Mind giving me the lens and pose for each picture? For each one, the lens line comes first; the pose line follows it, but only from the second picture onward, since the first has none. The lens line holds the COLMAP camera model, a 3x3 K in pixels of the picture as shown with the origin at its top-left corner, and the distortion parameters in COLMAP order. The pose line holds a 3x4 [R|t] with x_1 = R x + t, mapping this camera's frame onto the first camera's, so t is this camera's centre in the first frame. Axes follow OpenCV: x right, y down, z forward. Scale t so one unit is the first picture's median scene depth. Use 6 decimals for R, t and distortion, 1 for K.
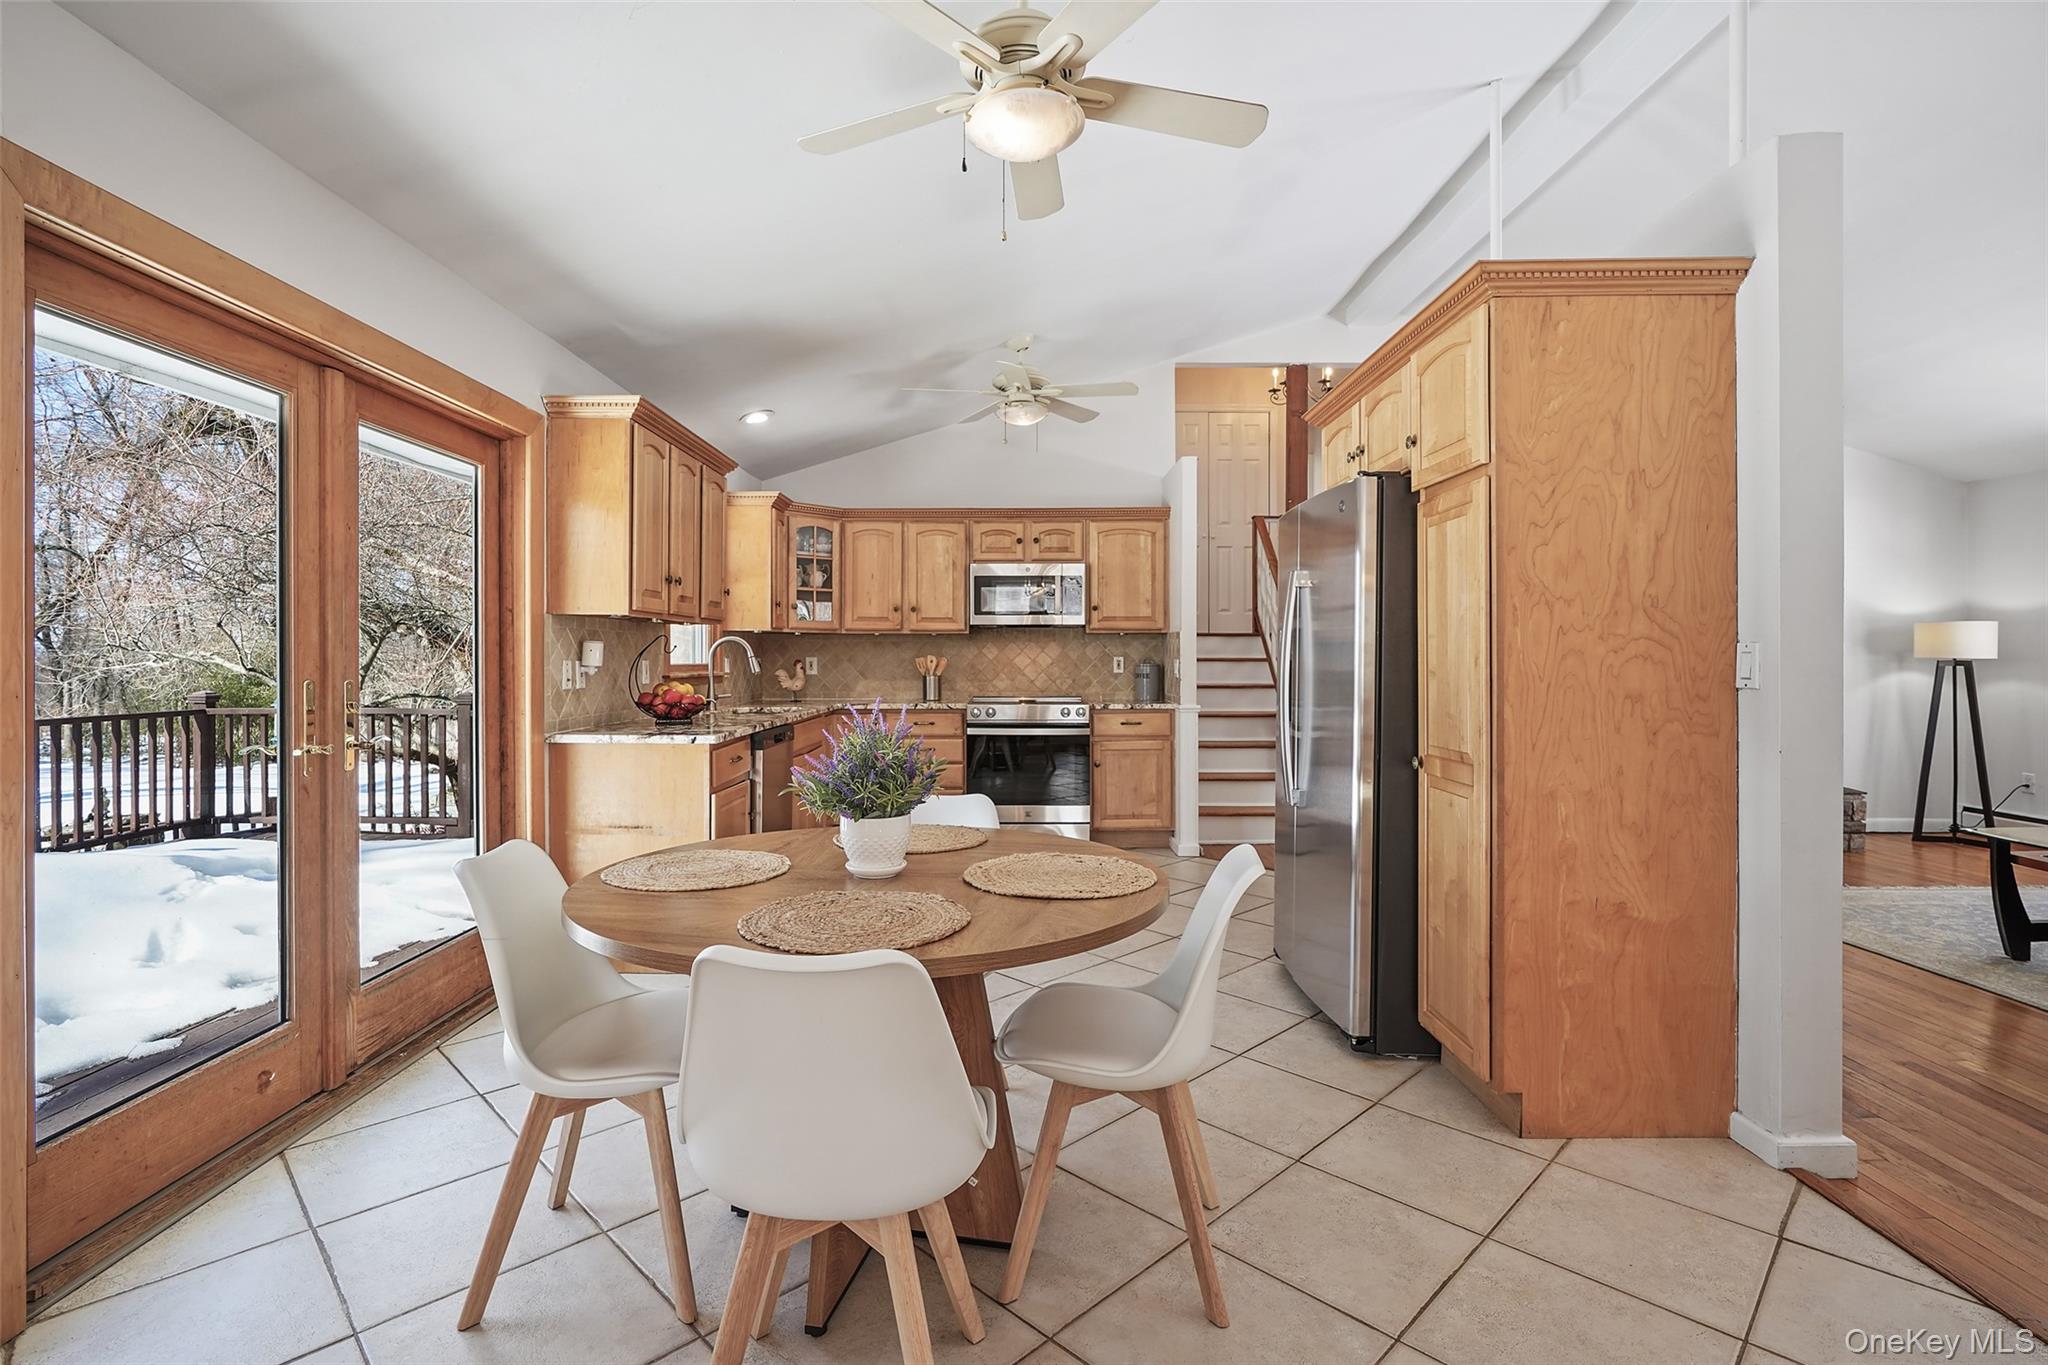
lens RADIAL K [[941.9, 0, 1028.2], [0, 941.9, 661.7], [0, 0, 1]] dist [-0.011483, 0.003181]
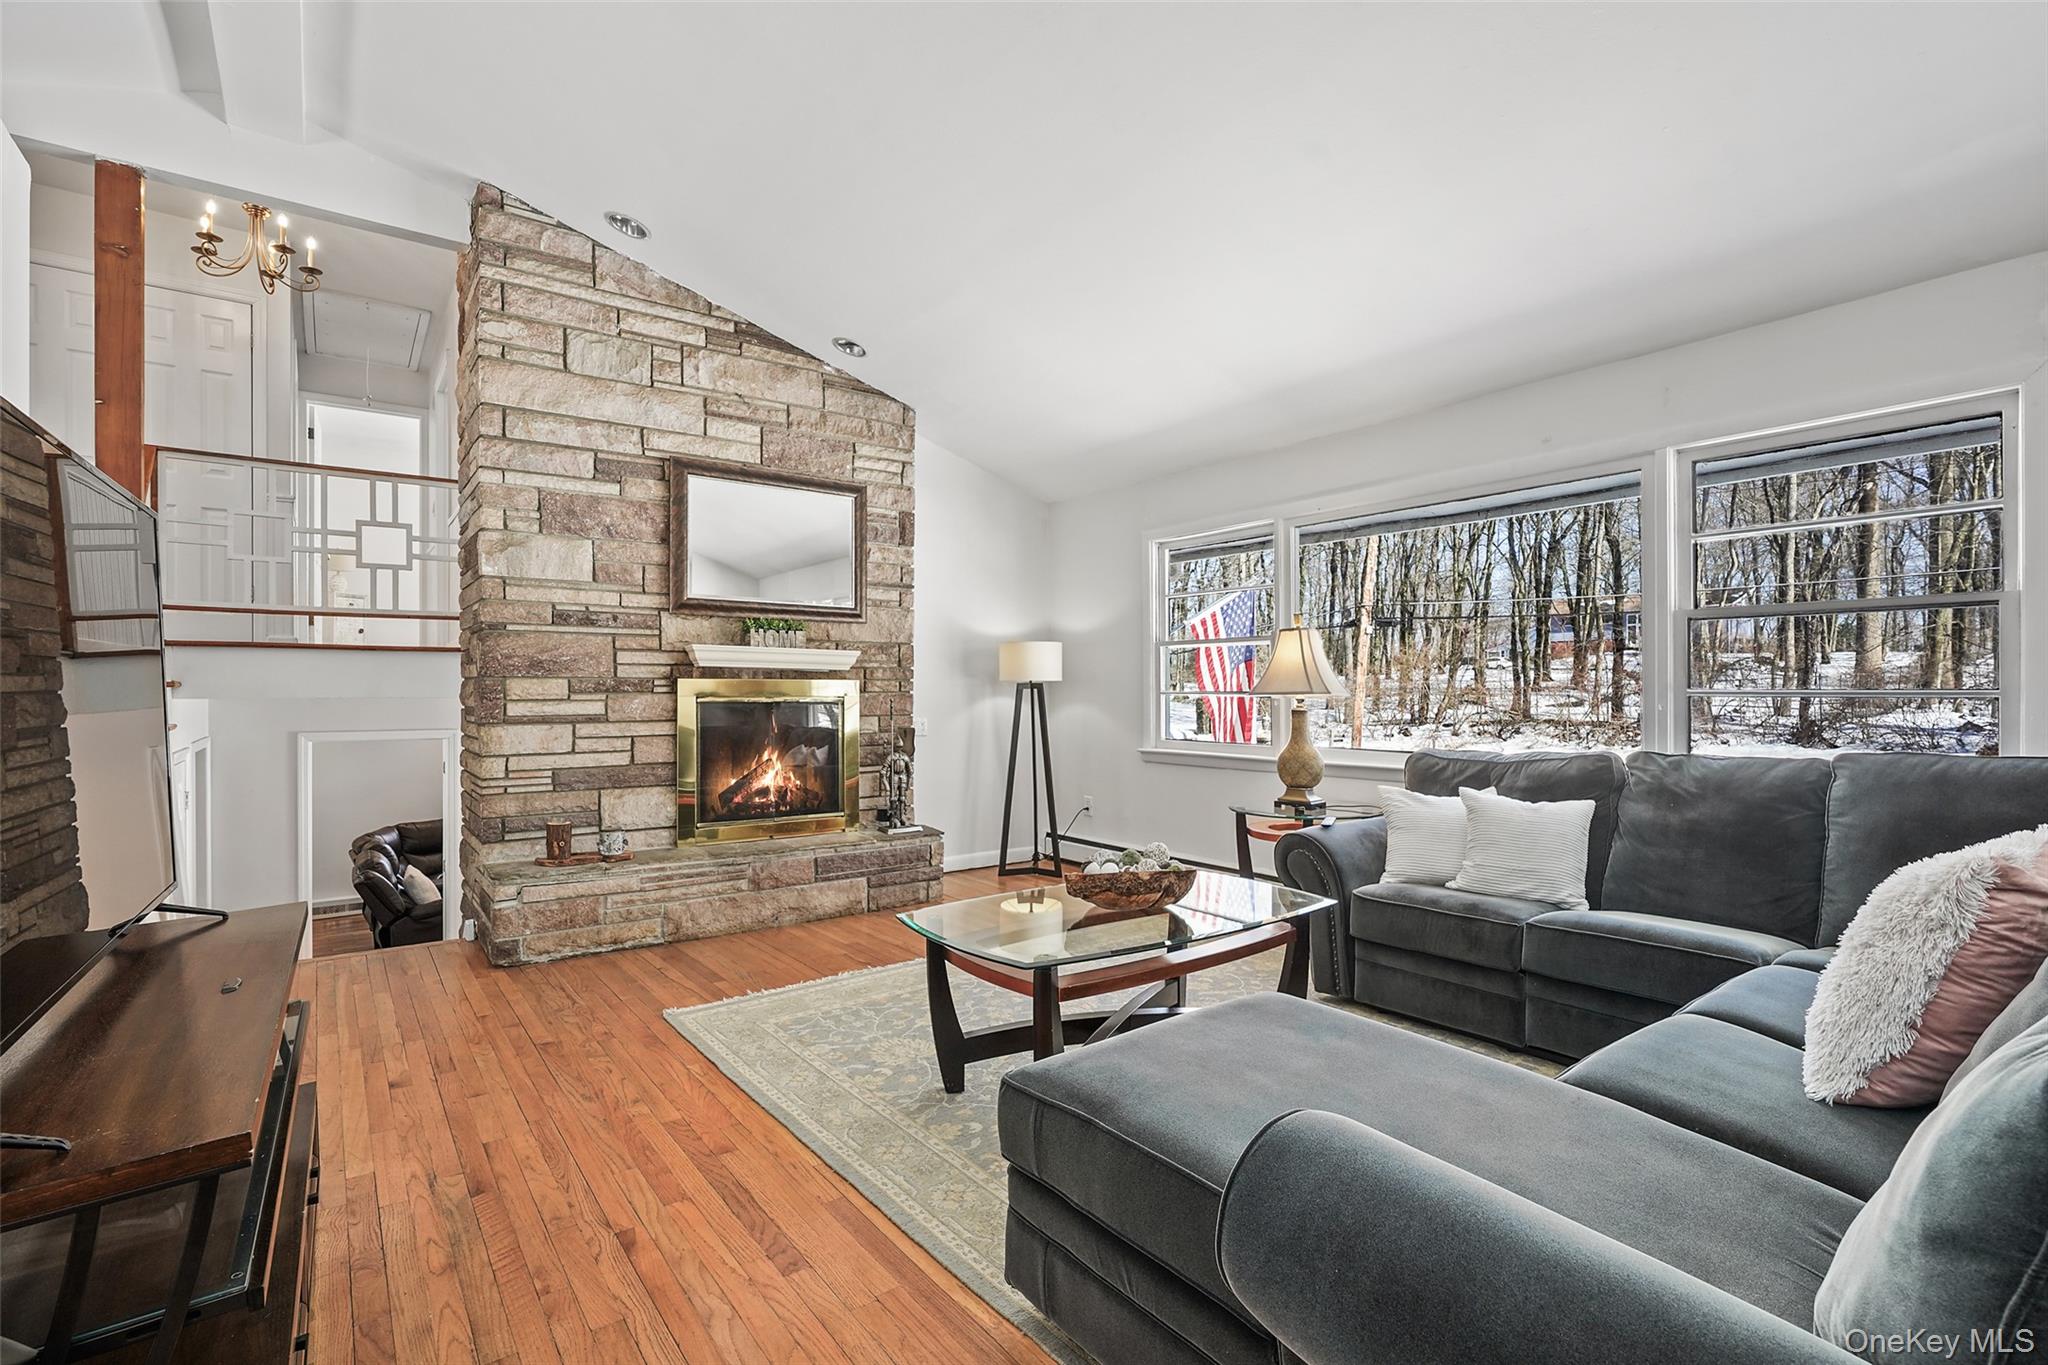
lens RADIAL K [[941.9, 0, 995.3], [0, 941.9, 696.5], [0, 0, 1]] dist [-0.011483, 0.003181]
pose [[0.813519, -0.007515, 0.581490, 0.655032], [0.006247, 0.999972, 0.004183, 0.013368], [-0.581505, 0.000230, 0.813543, 0.386139]]
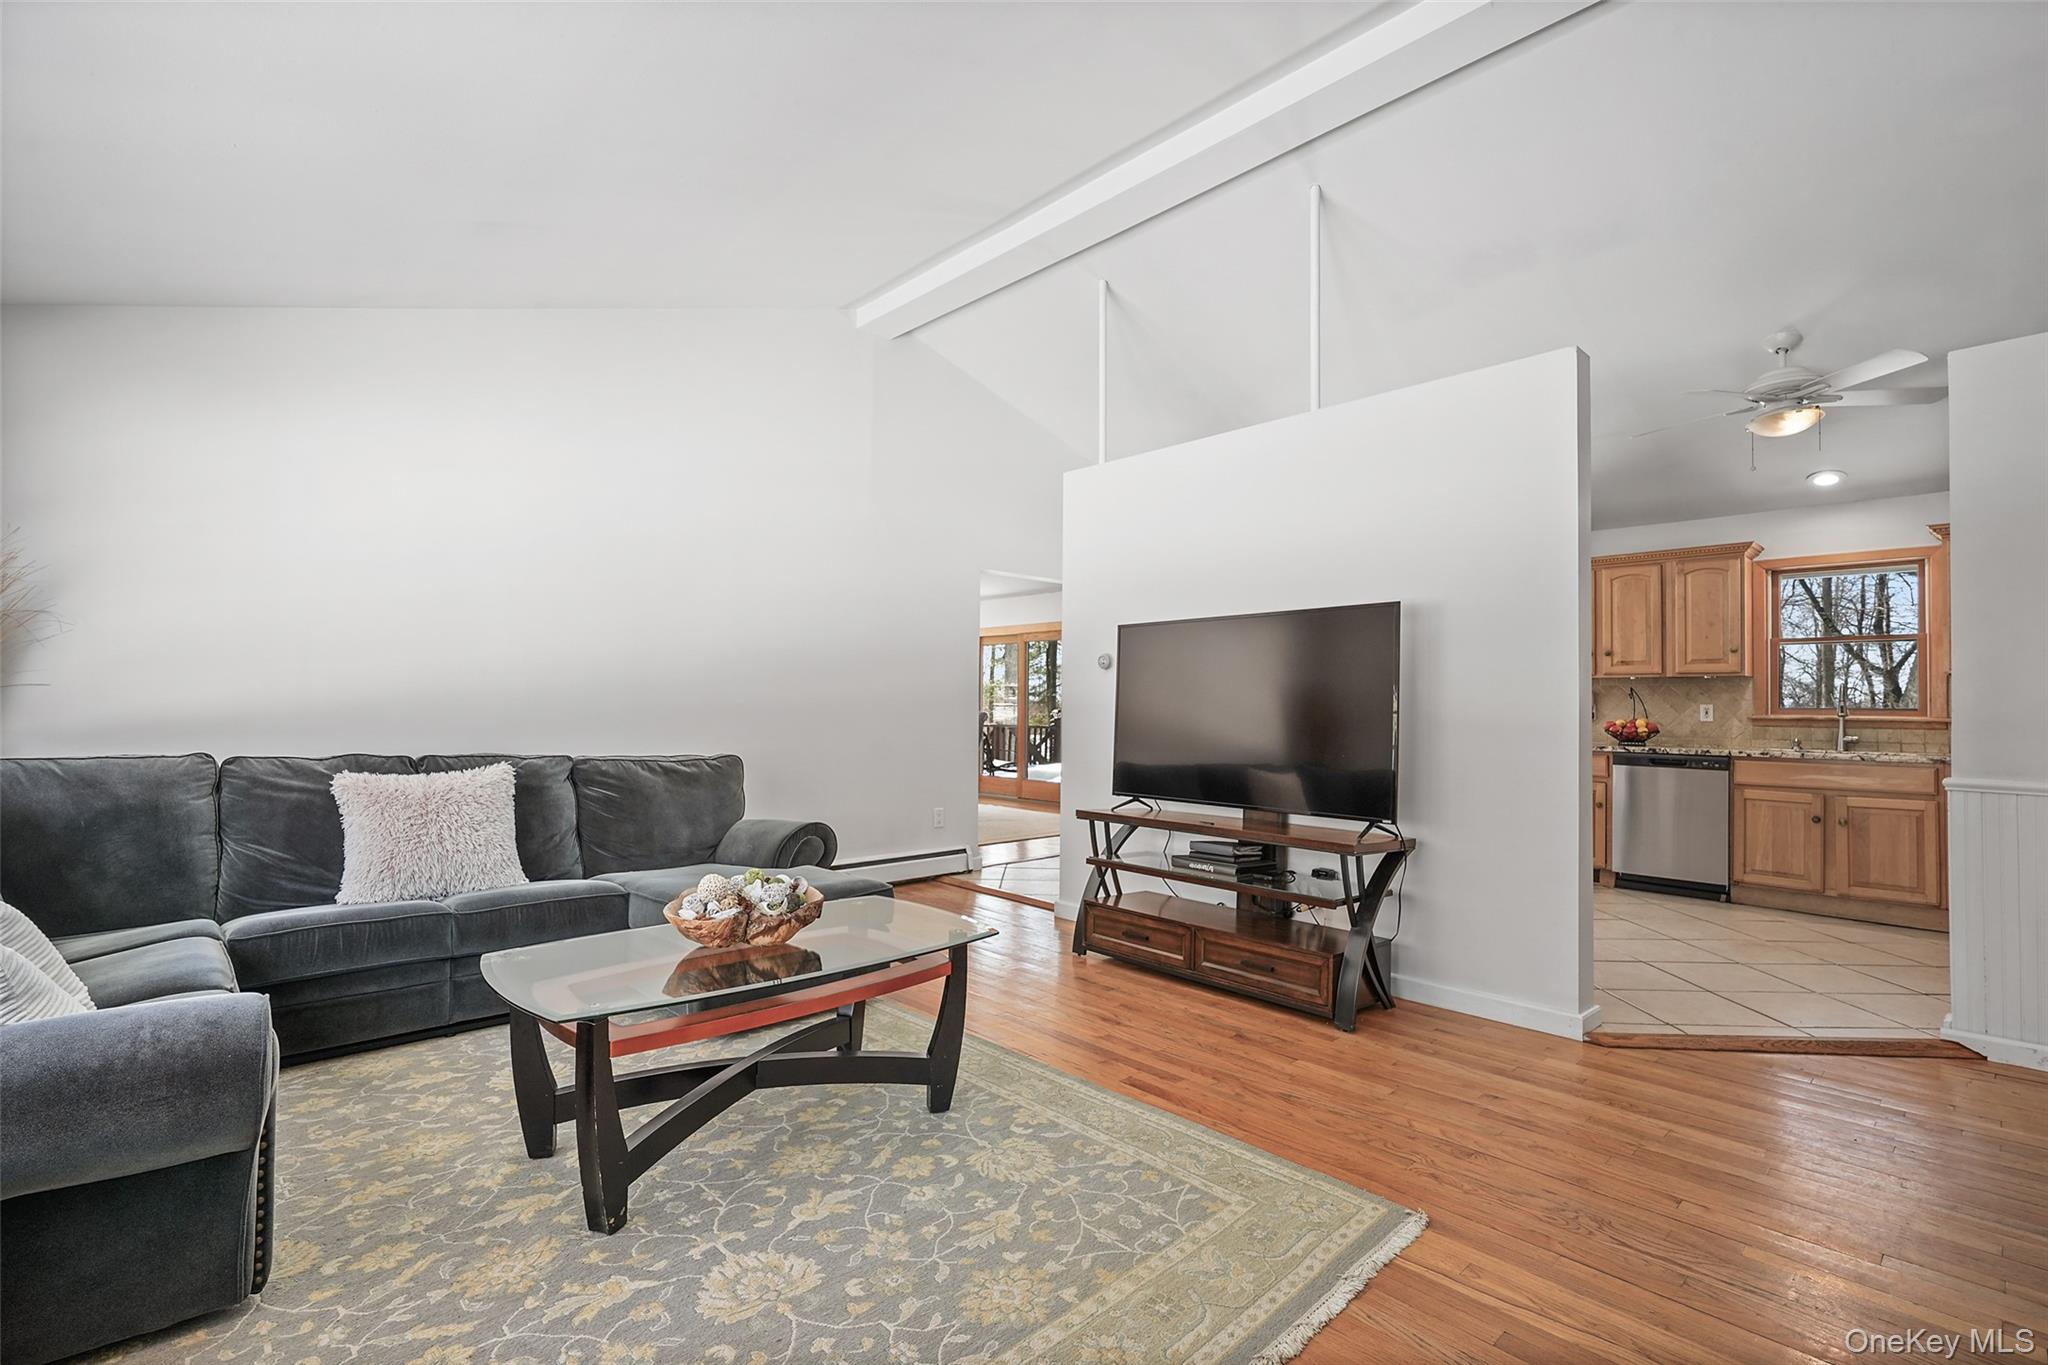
lens RADIAL K [[941.9, 0, 1012.6], [0, 941.9, 681.1], [0, 0, 1]] dist [-0.011483, 0.003181]
pose [[-0.736276, -0.024371, -0.676242, 1.492050], [-0.012533, 0.999671, -0.022382, 0.010253], [0.676565, -0.008004, -0.736340, 1.554139]]
